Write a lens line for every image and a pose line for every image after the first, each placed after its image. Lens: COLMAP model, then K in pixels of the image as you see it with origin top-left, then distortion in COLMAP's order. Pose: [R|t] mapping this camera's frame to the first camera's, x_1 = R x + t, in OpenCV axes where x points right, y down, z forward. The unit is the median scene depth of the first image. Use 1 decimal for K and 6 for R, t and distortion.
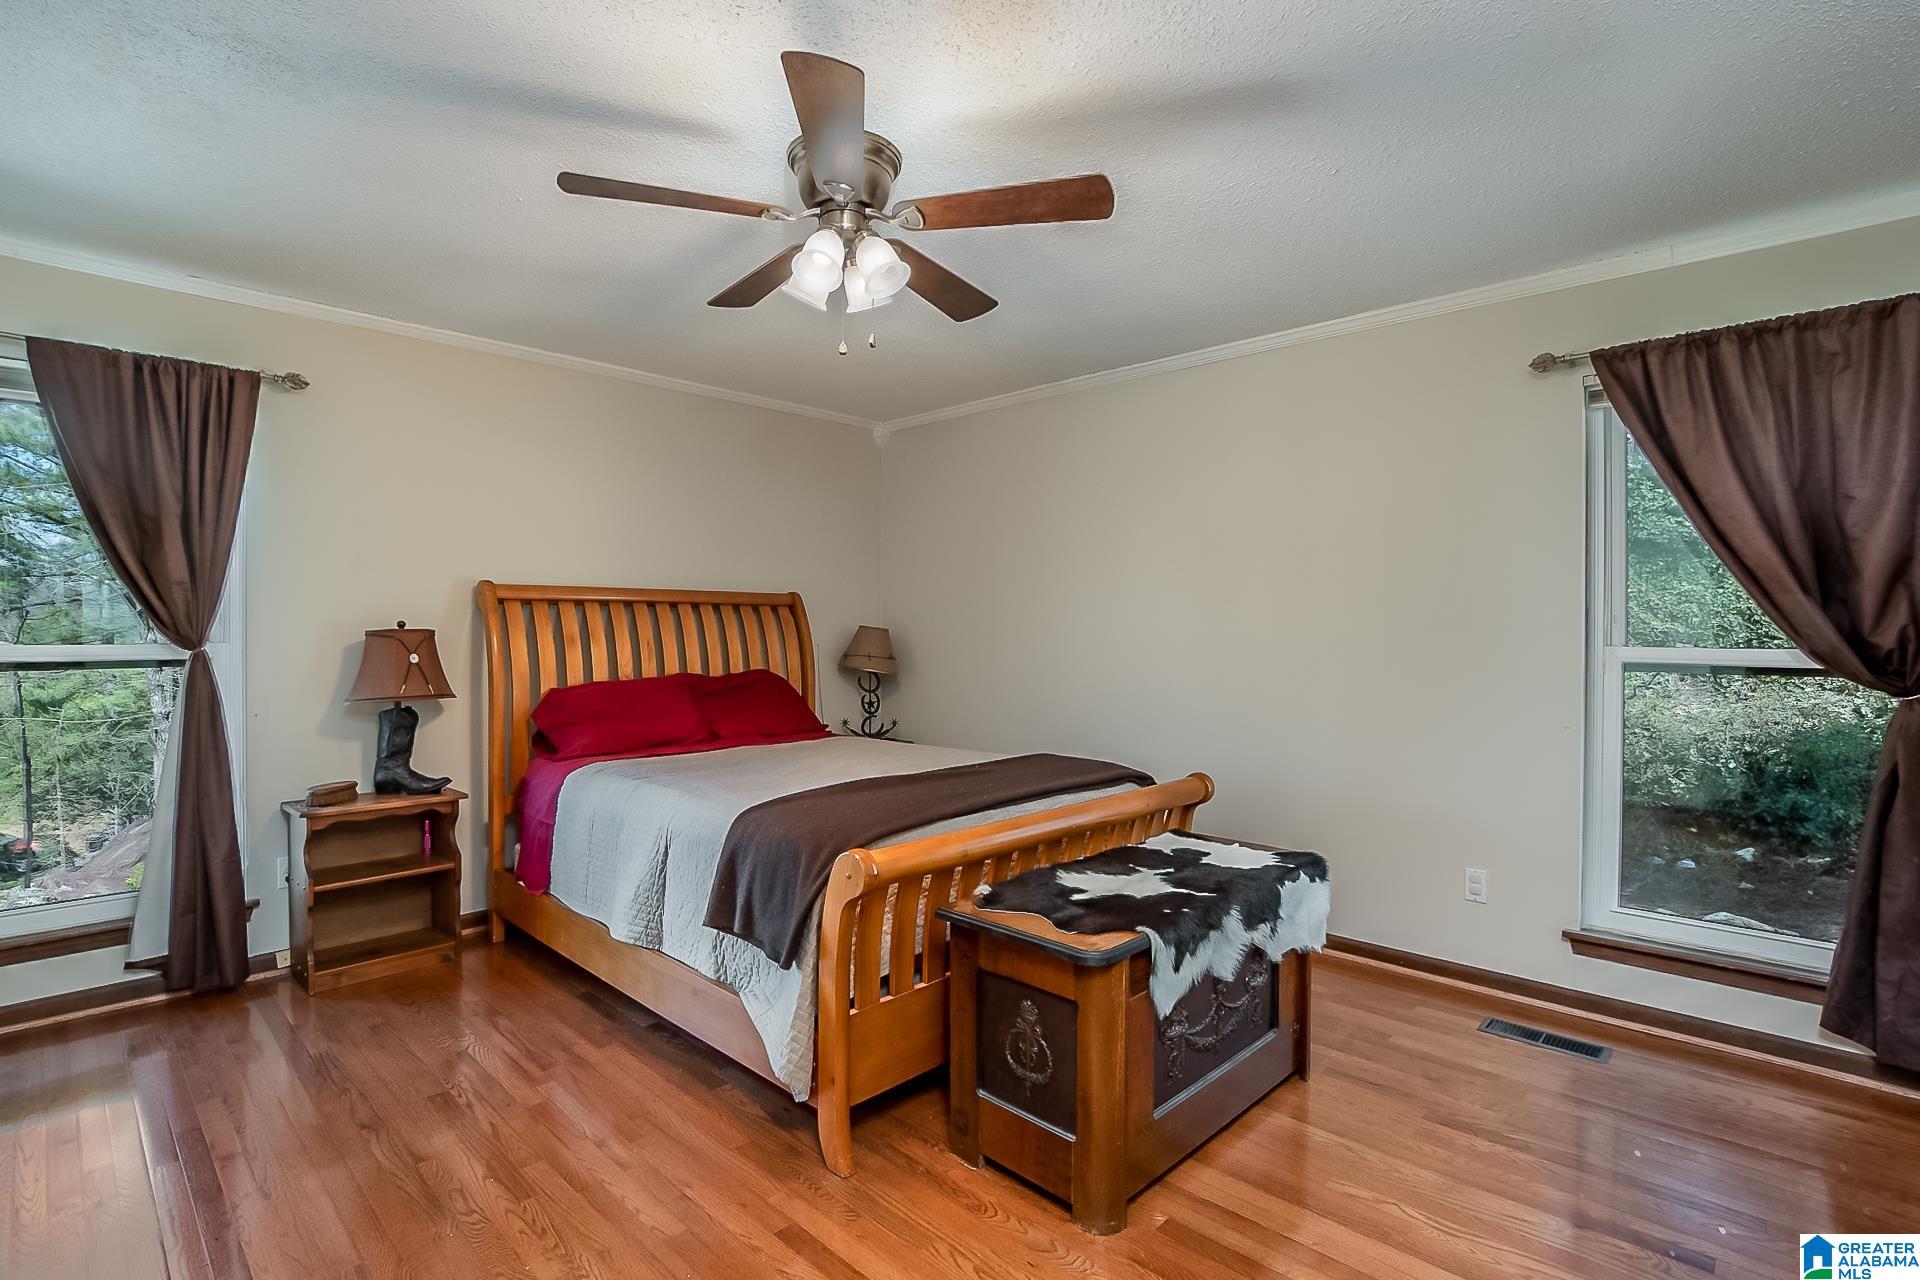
lens RADIAL K [[908.3, 0, 948.6], [0, 908.3, 638.7], [0, 0, 1]] dist [-0.001844, -0.000092]
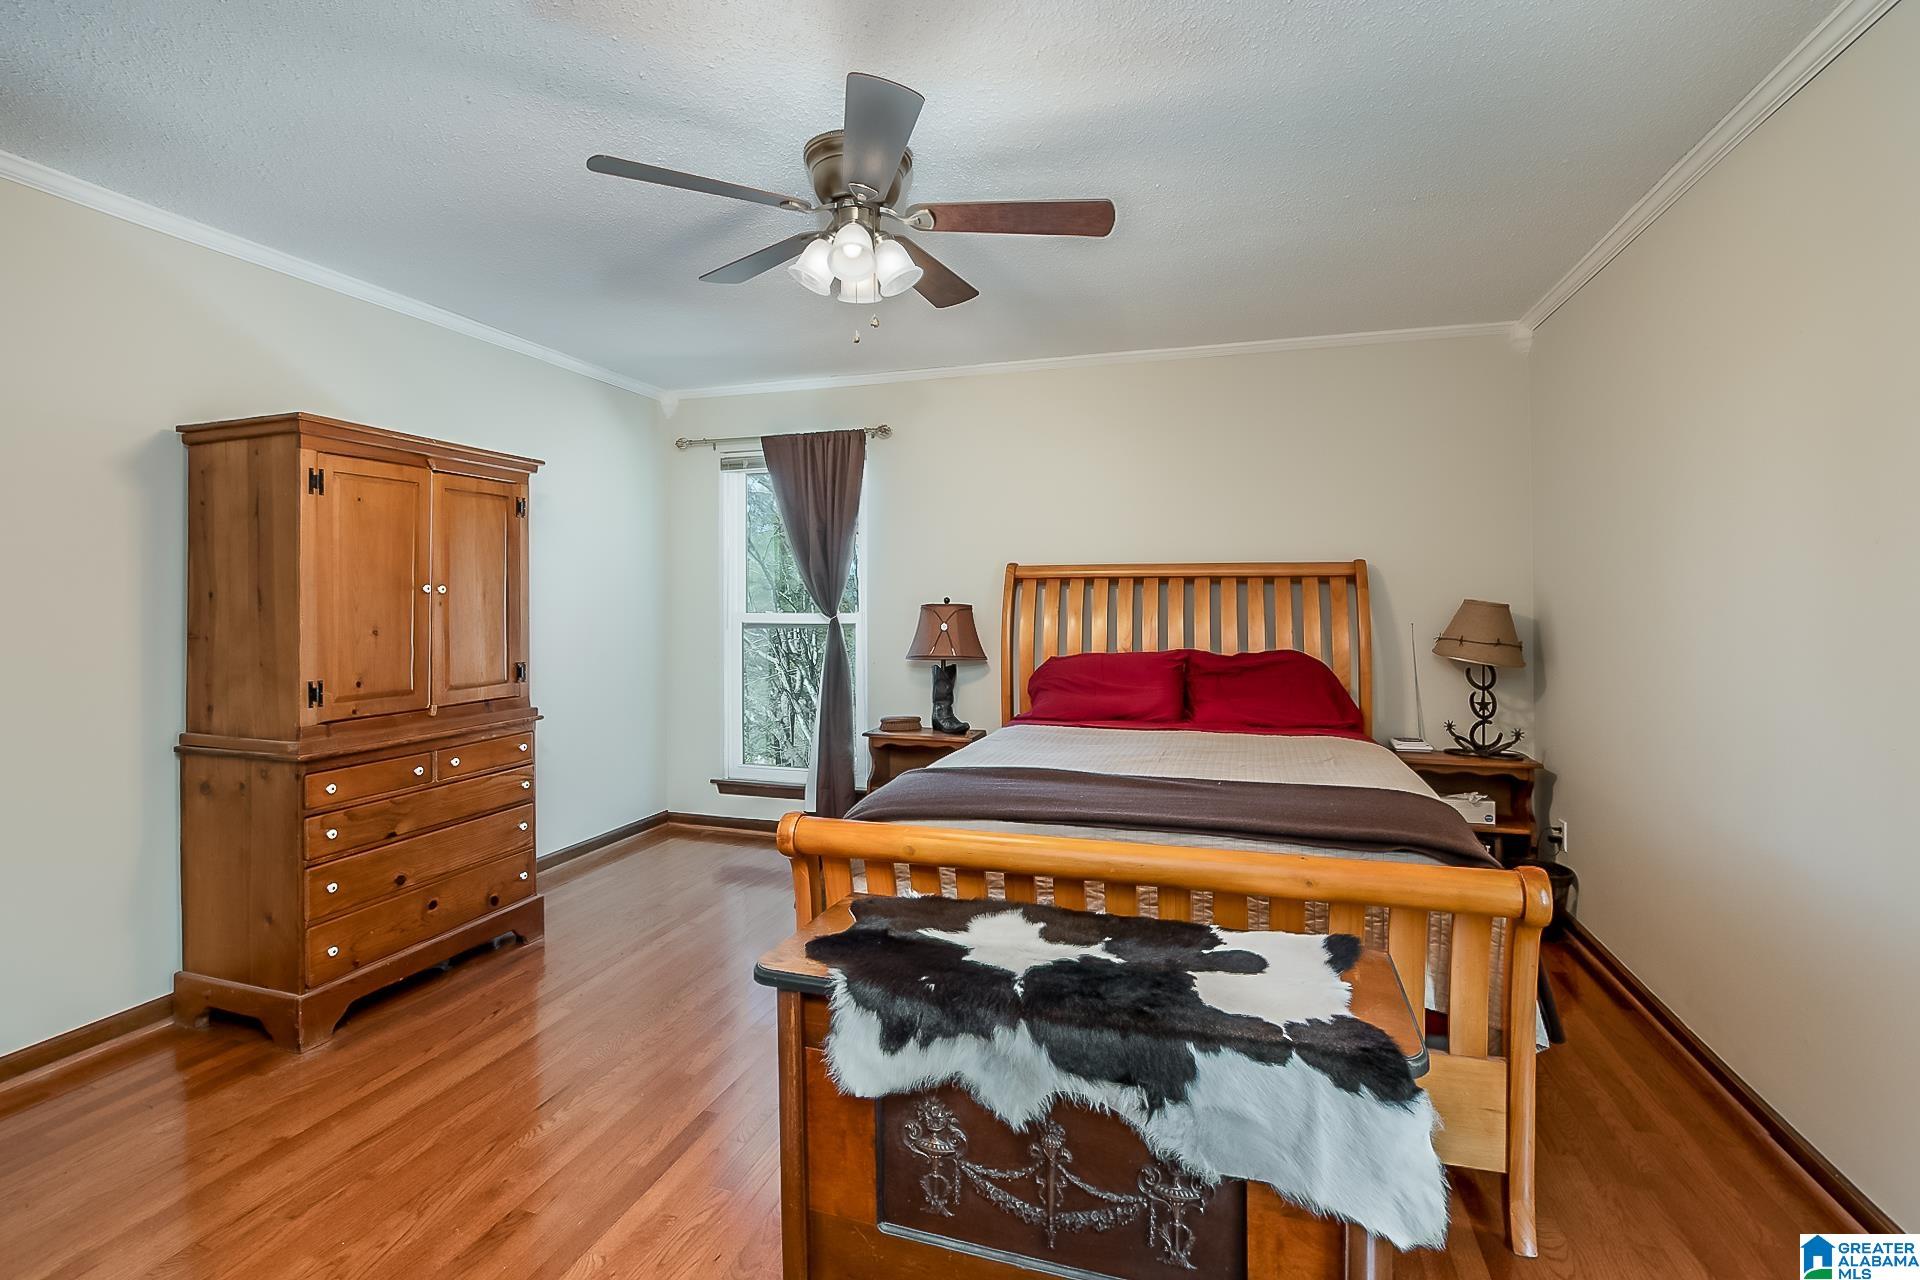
lens RADIAL K [[908.3, 0, 948.6], [0, 908.3, 638.7], [0, 0, 1]] dist [-0.001844, -0.000092]
pose [[0.450187, 0.034546, -0.892266, 0.562929], [-0.008321, 0.999370, 0.034494, -0.006286], [0.892896, -0.008104, 0.450191, 0.417301]]
